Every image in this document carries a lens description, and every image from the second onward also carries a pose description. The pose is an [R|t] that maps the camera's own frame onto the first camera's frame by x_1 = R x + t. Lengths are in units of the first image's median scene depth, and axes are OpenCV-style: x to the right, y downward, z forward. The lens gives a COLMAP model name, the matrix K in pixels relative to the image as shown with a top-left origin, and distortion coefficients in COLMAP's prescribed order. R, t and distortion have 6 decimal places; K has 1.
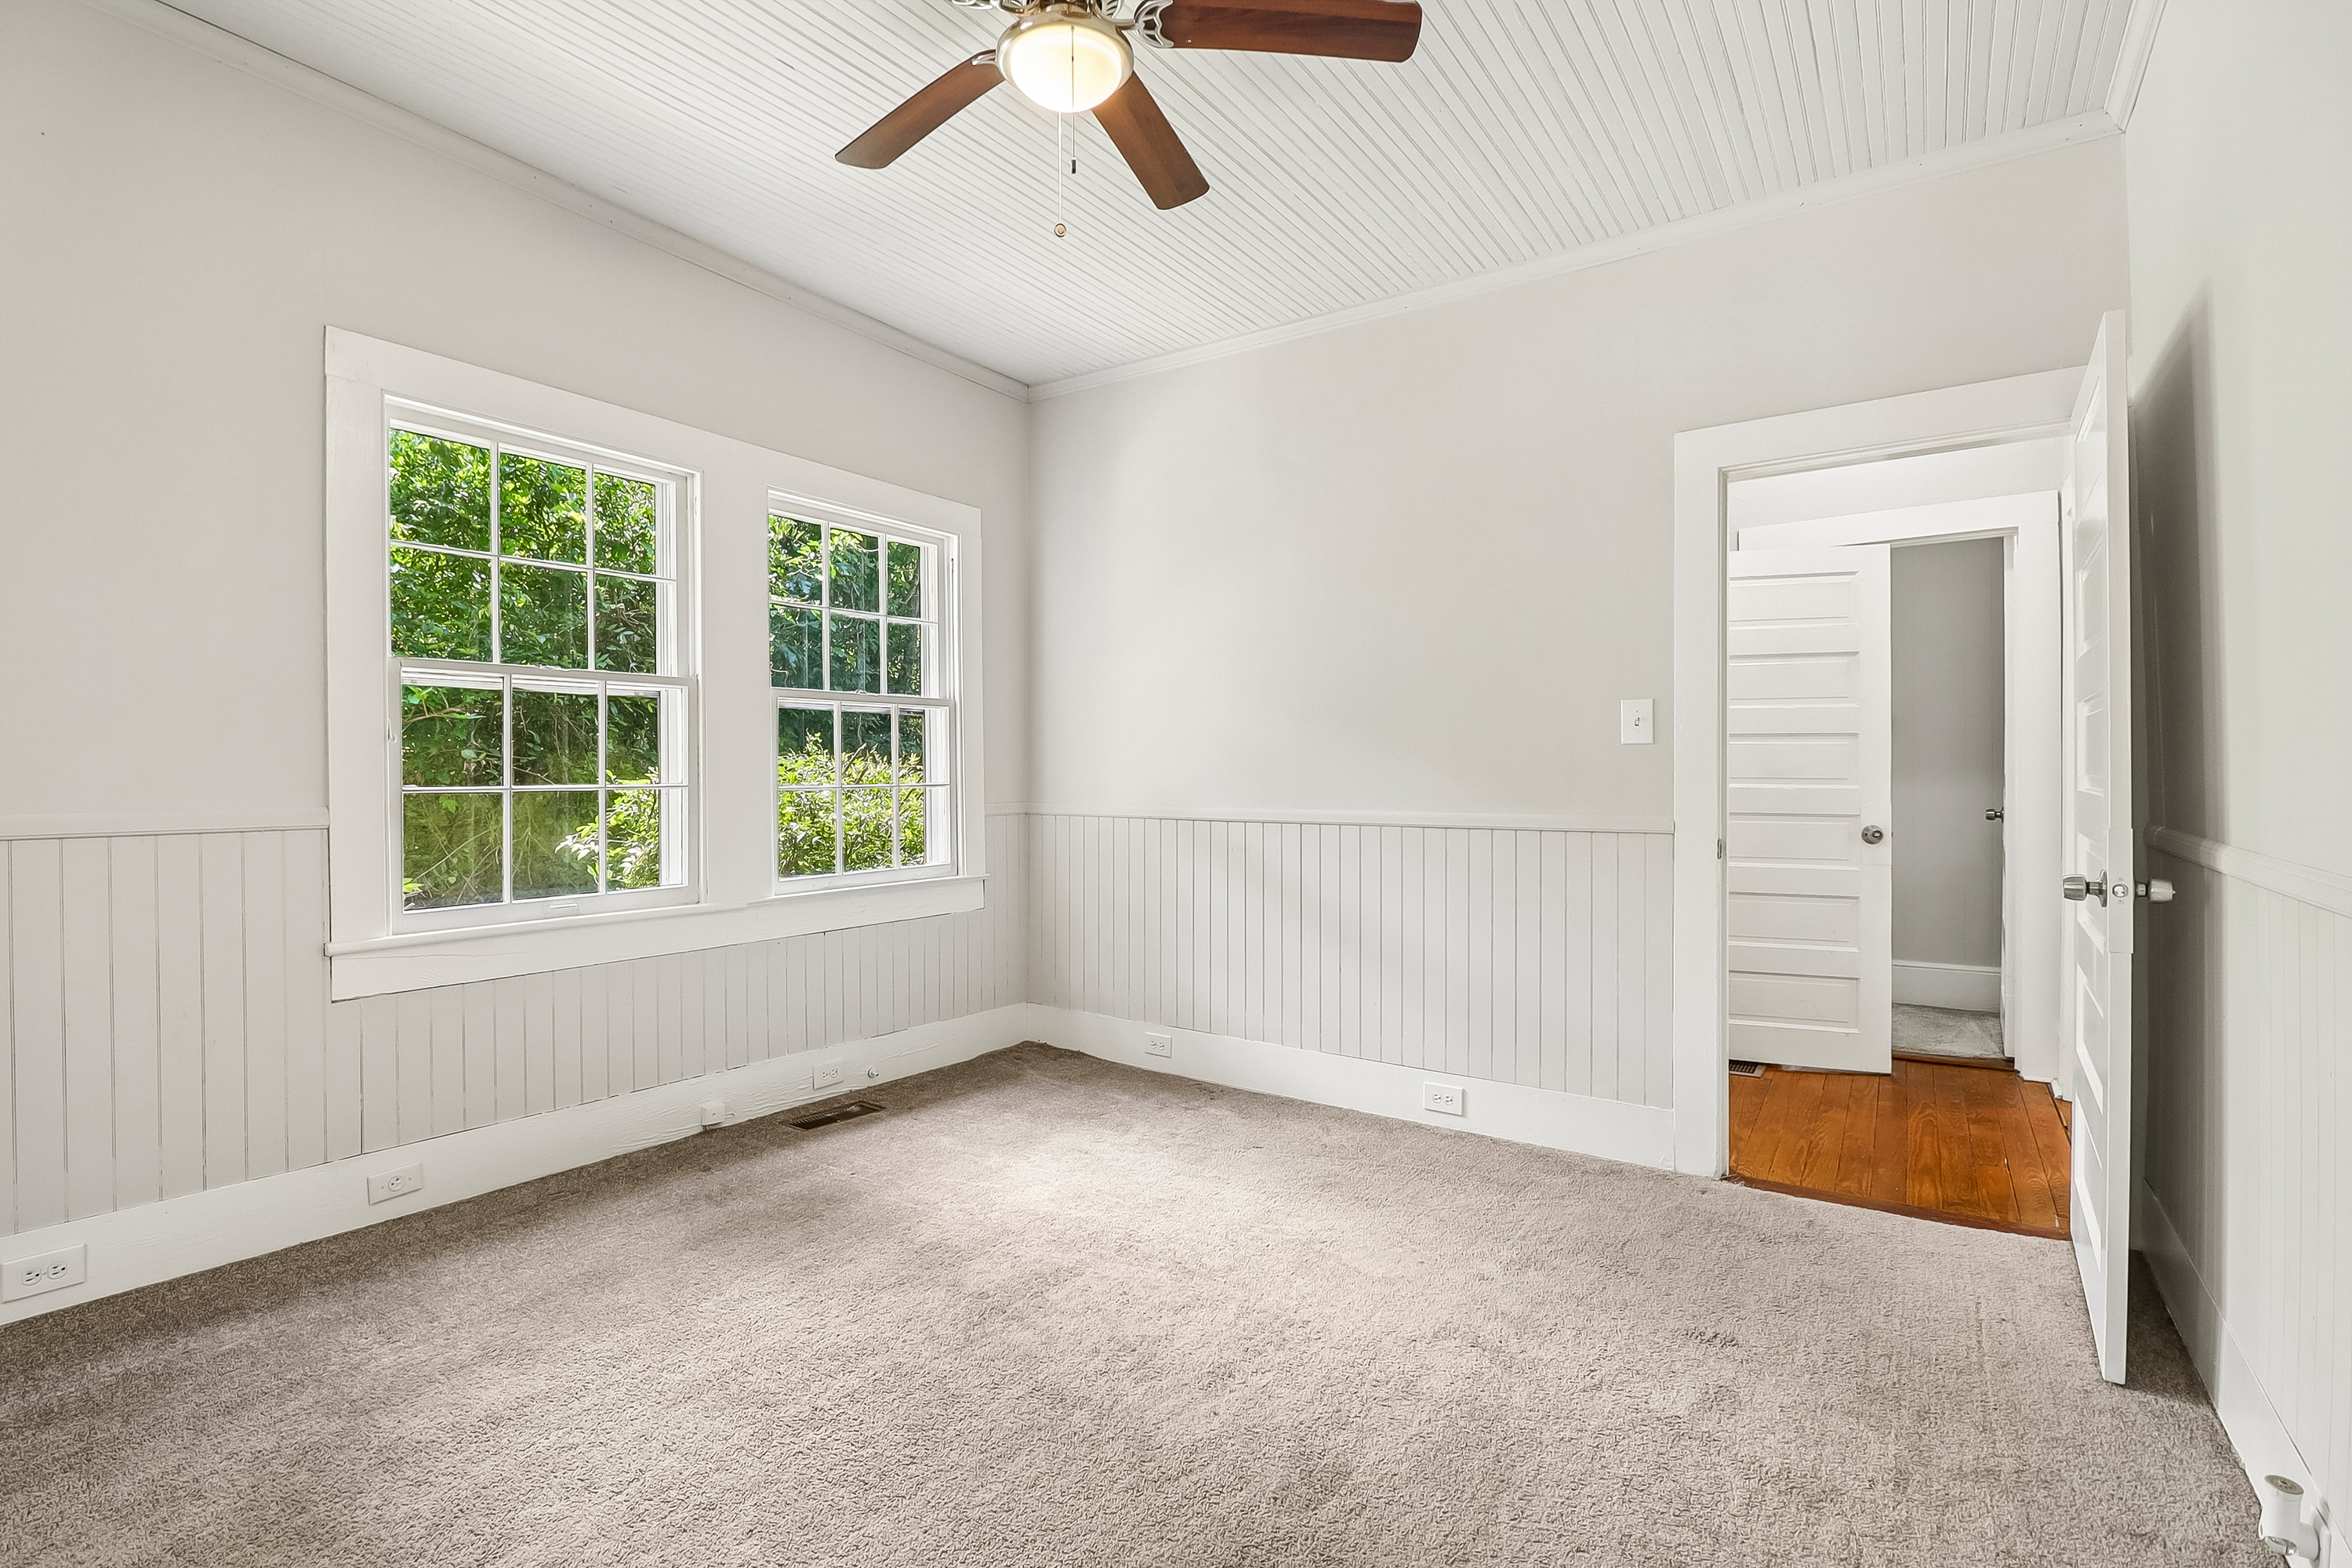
lens RADIAL K [[1091.5, 0, 1175.7], [0, 1091.5, 761.1], [0, 0, 1]] dist [0.002435, -0.013841]
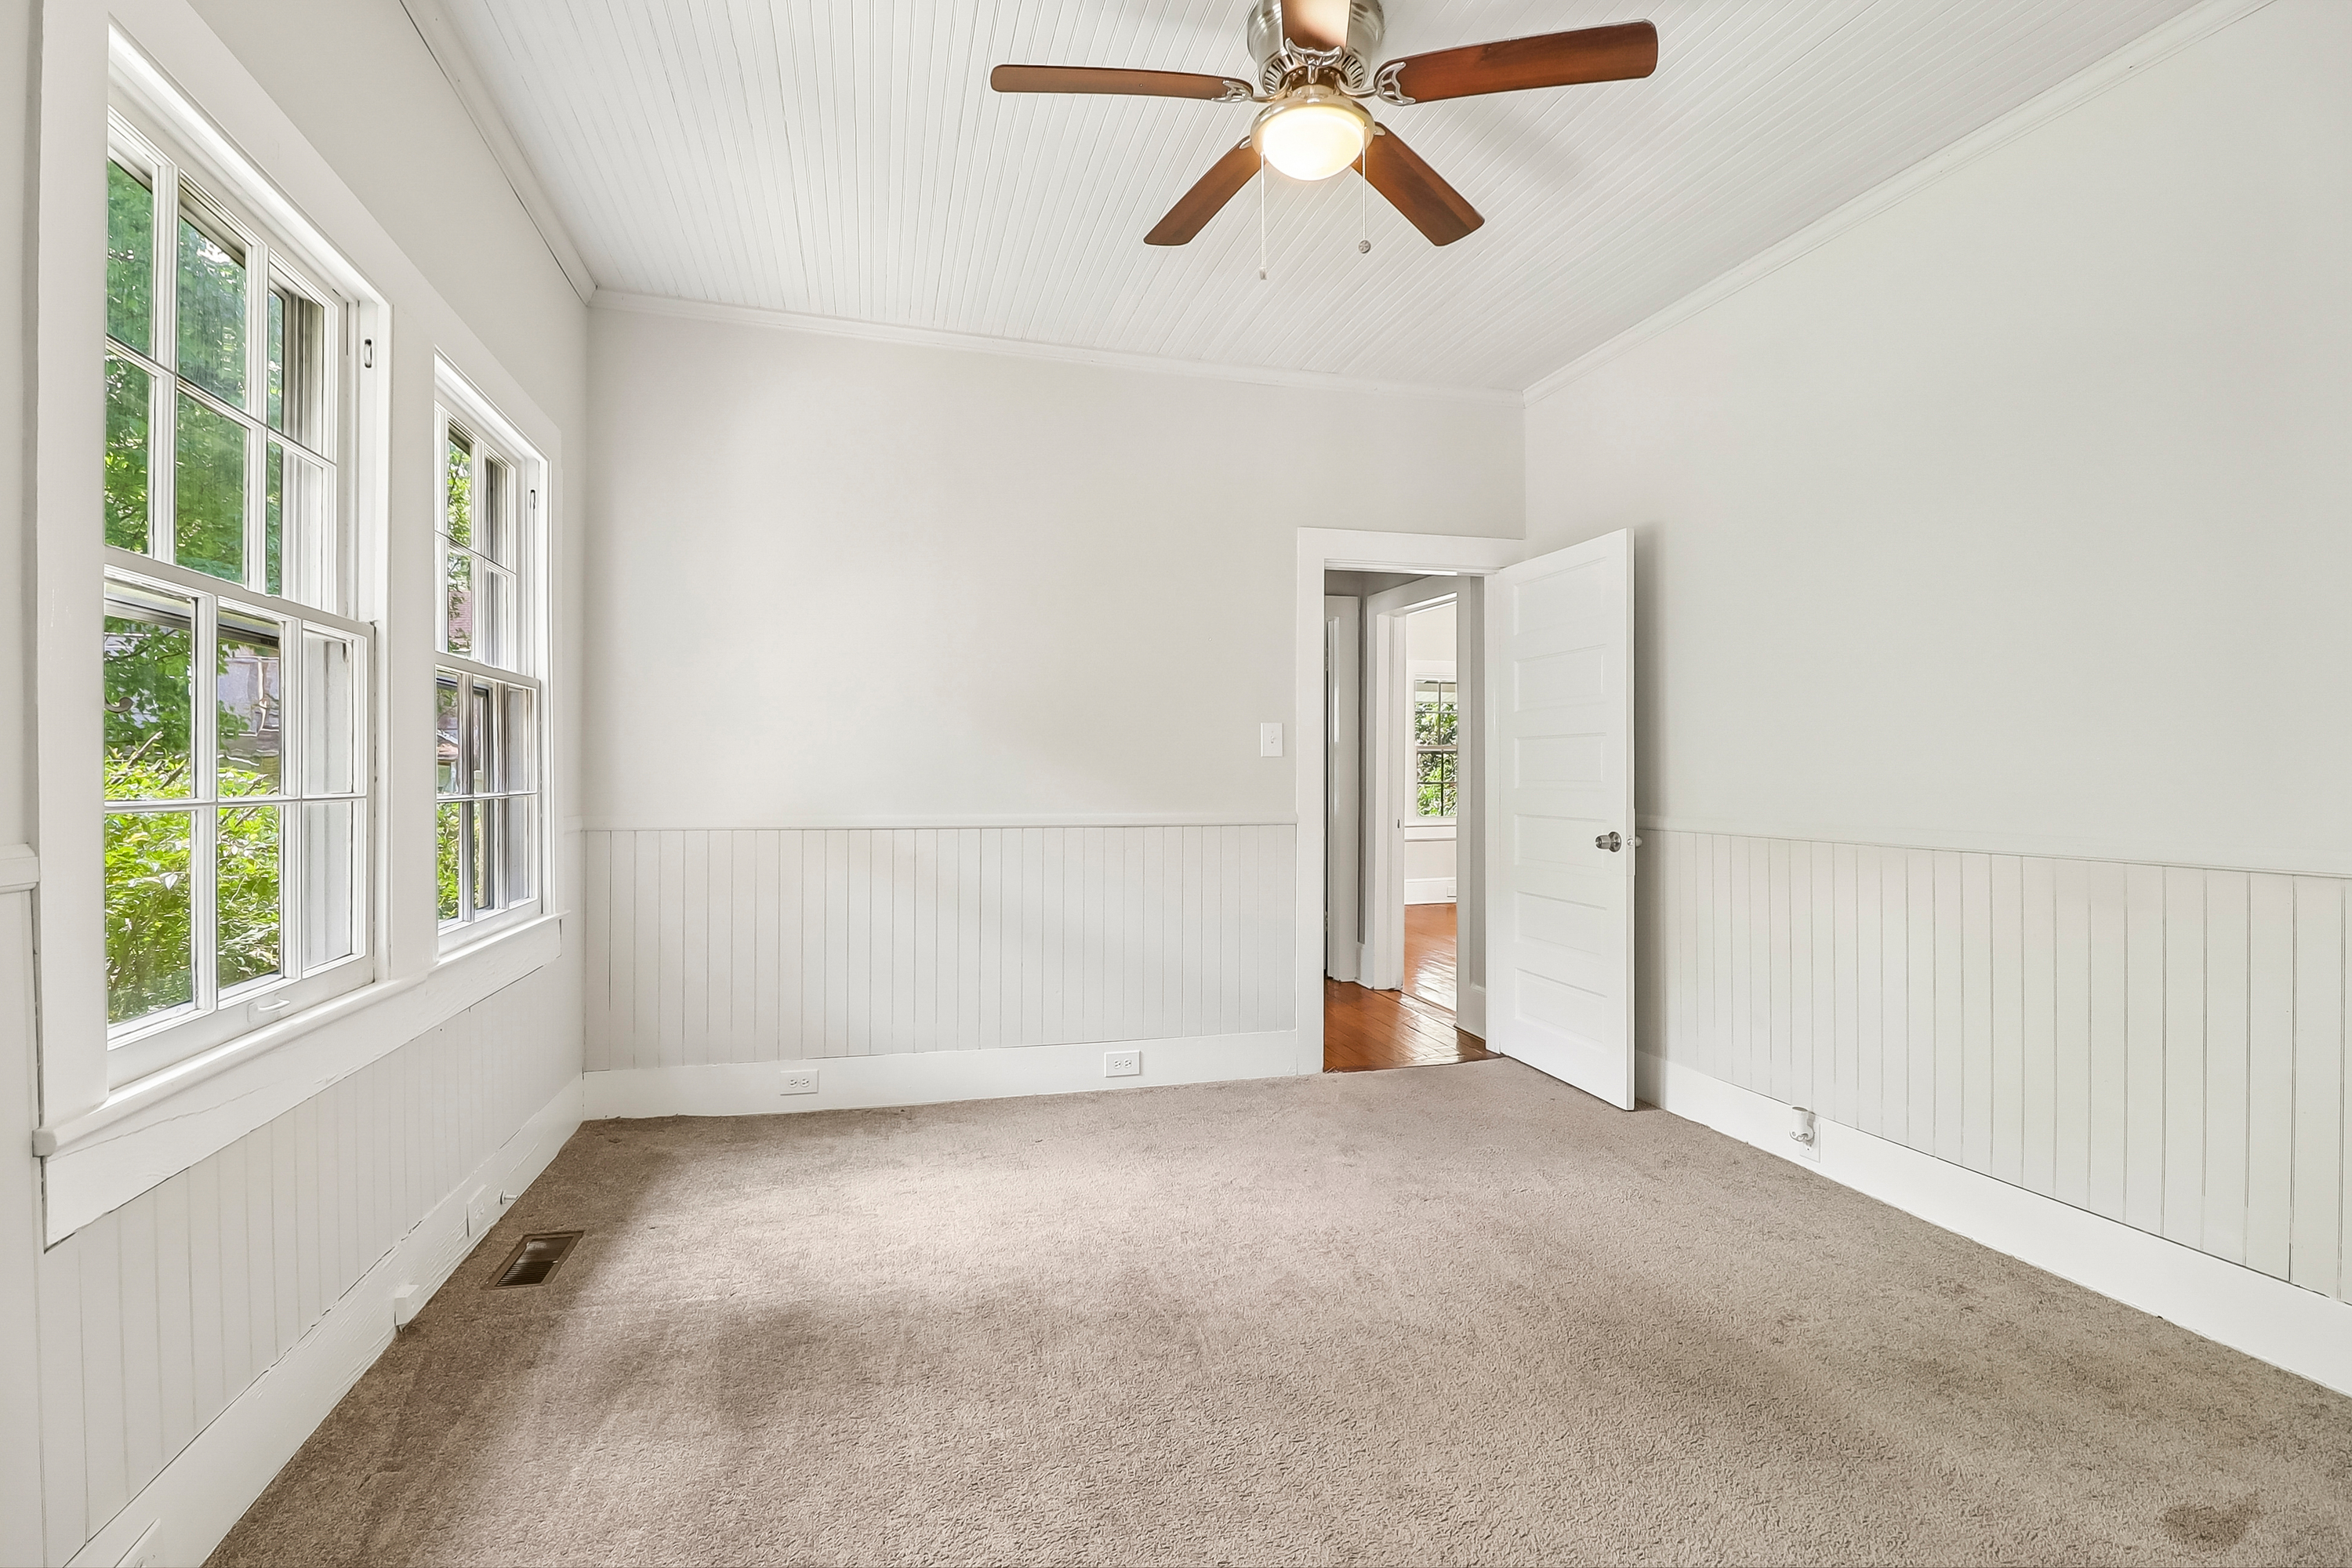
lens RADIAL K [[1091.5, 0, 1175.7], [0, 1091.5, 761.1], [0, 0, 1]] dist [0.002435, -0.013841]
pose [[0.635309, 0.015065, 0.772111, -0.615575], [-0.010220, 0.999886, -0.011100, 0.005050], [-0.772191, -0.000839, 0.635390, 0.236187]]
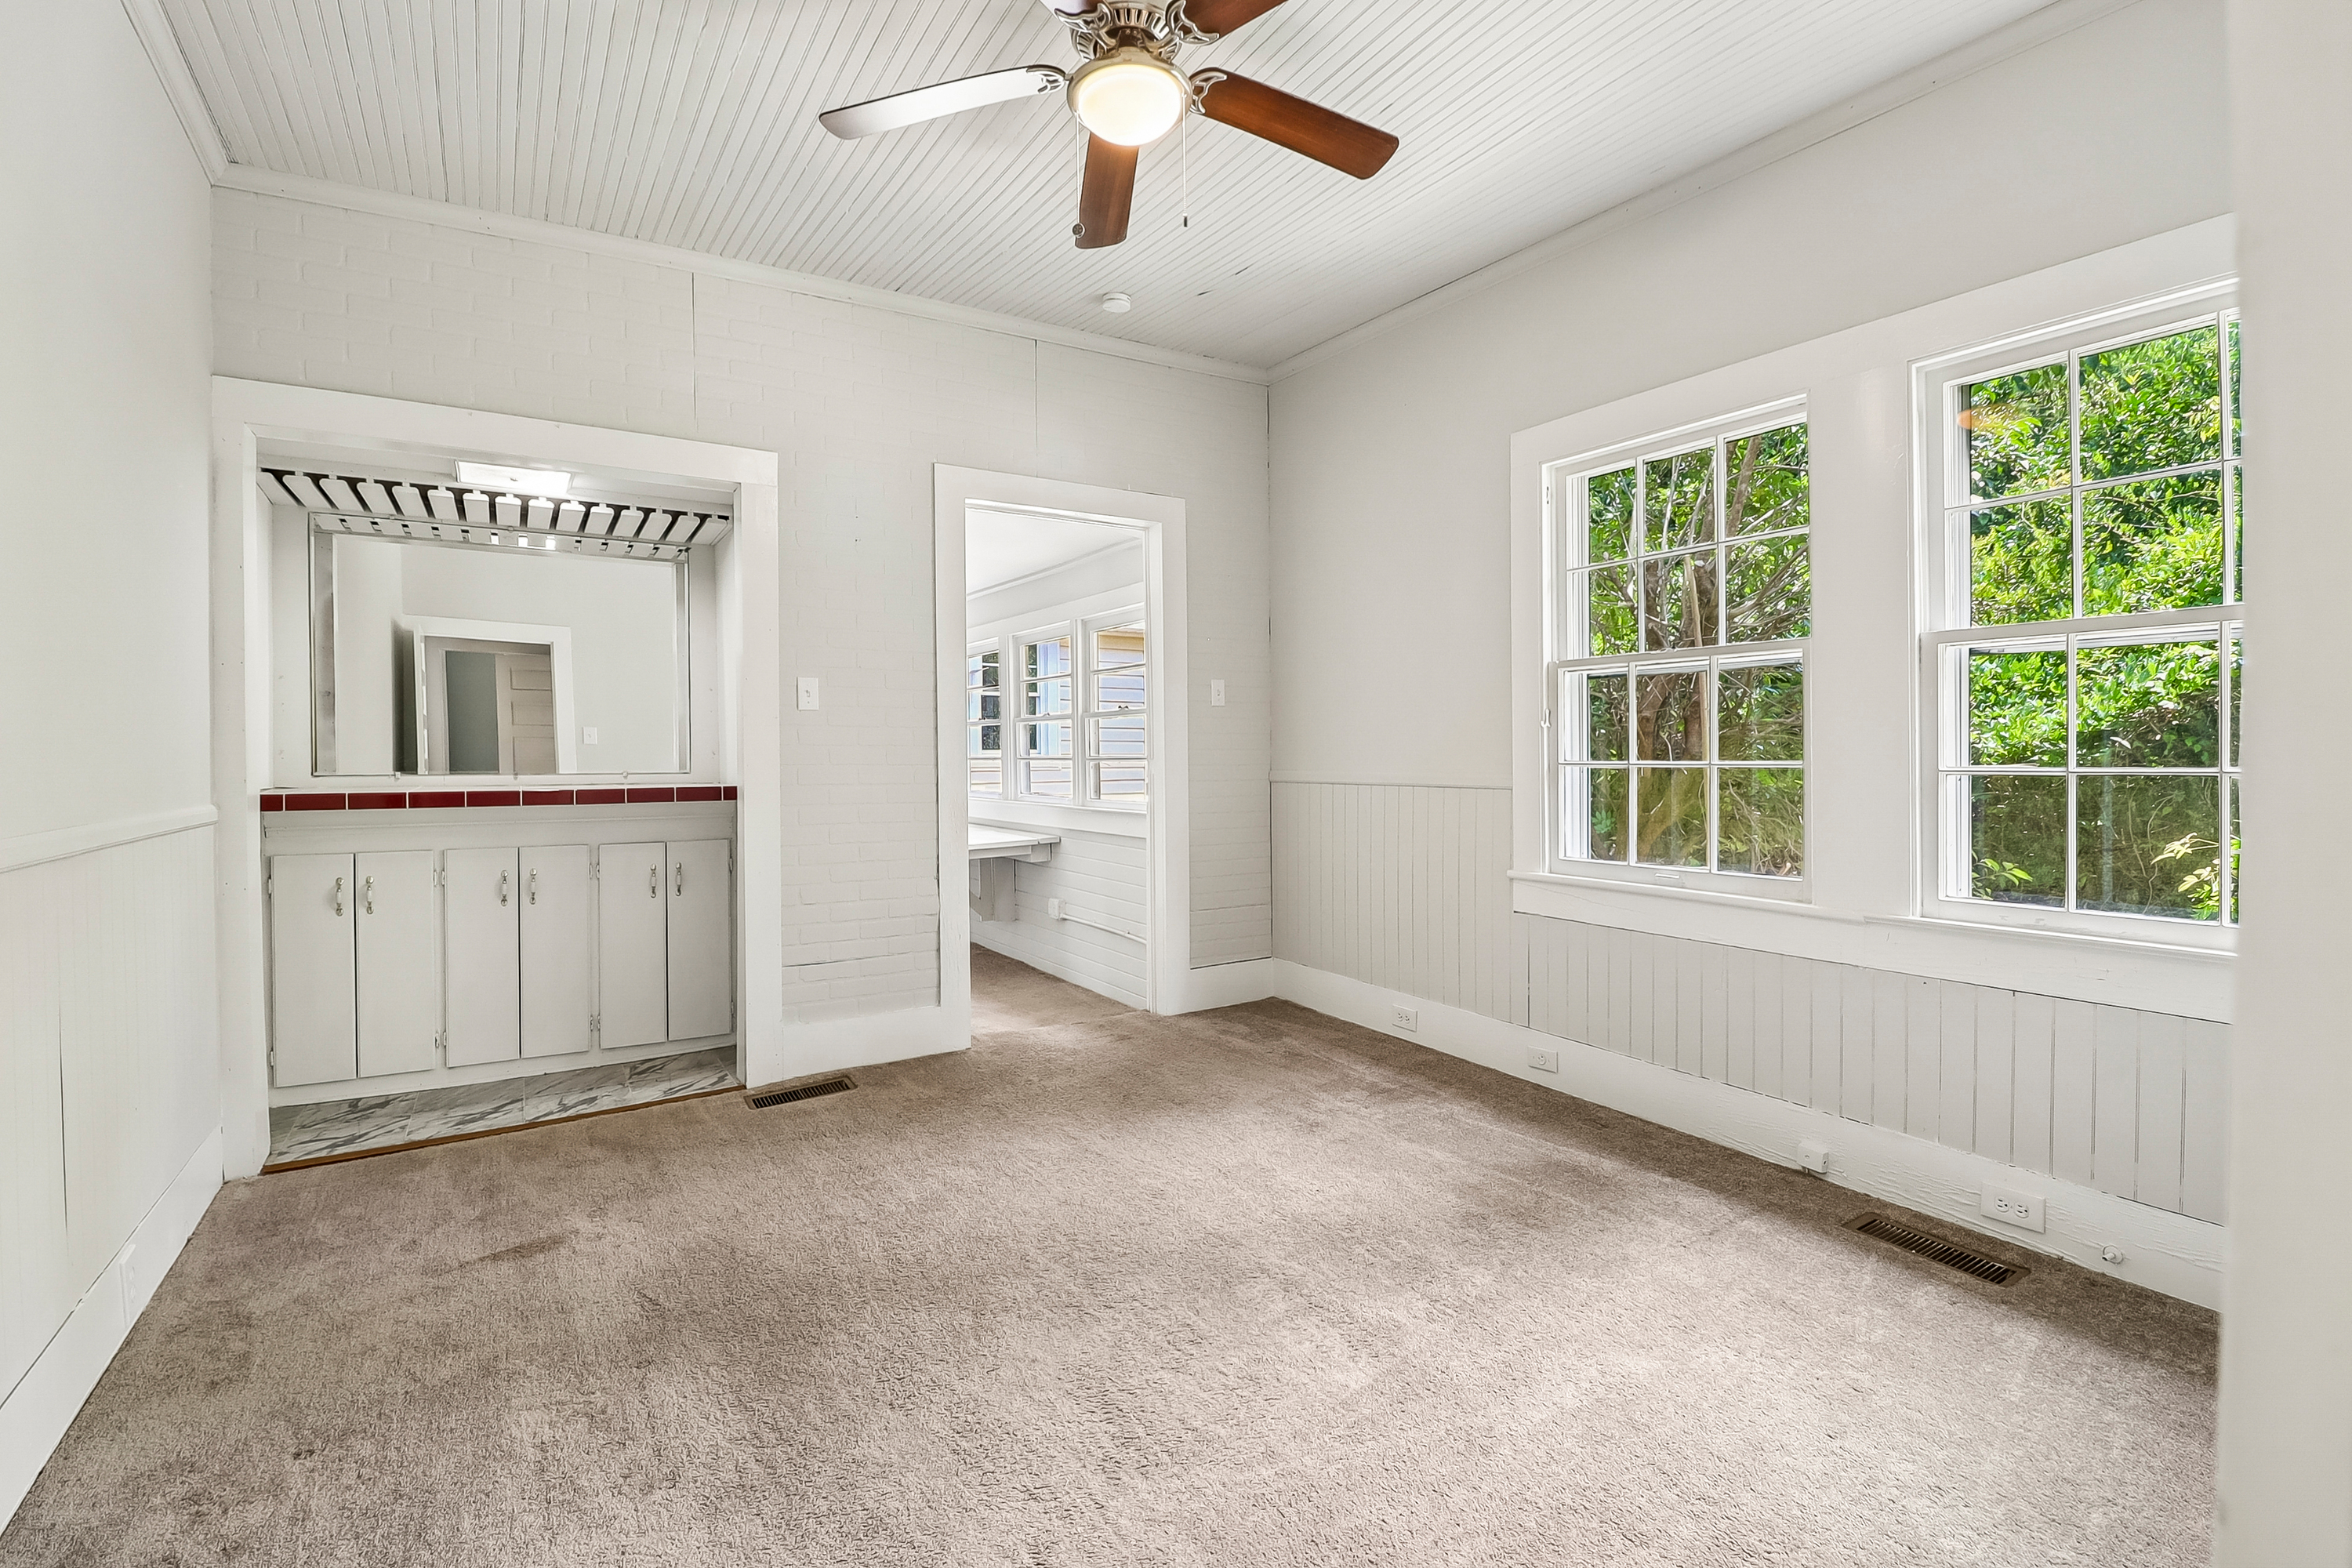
lens RADIAL K [[1091.5, 0, 1175.7], [0, 1091.5, 761.1], [0, 0, 1]] dist [0.002435, -0.013841]
pose [[-0.391323, 0.009833, -0.920201, 0.558422], [0.004294, 0.999952, 0.008859, 0.010164], [0.920243, -0.000485, -0.391347, 0.917416]]
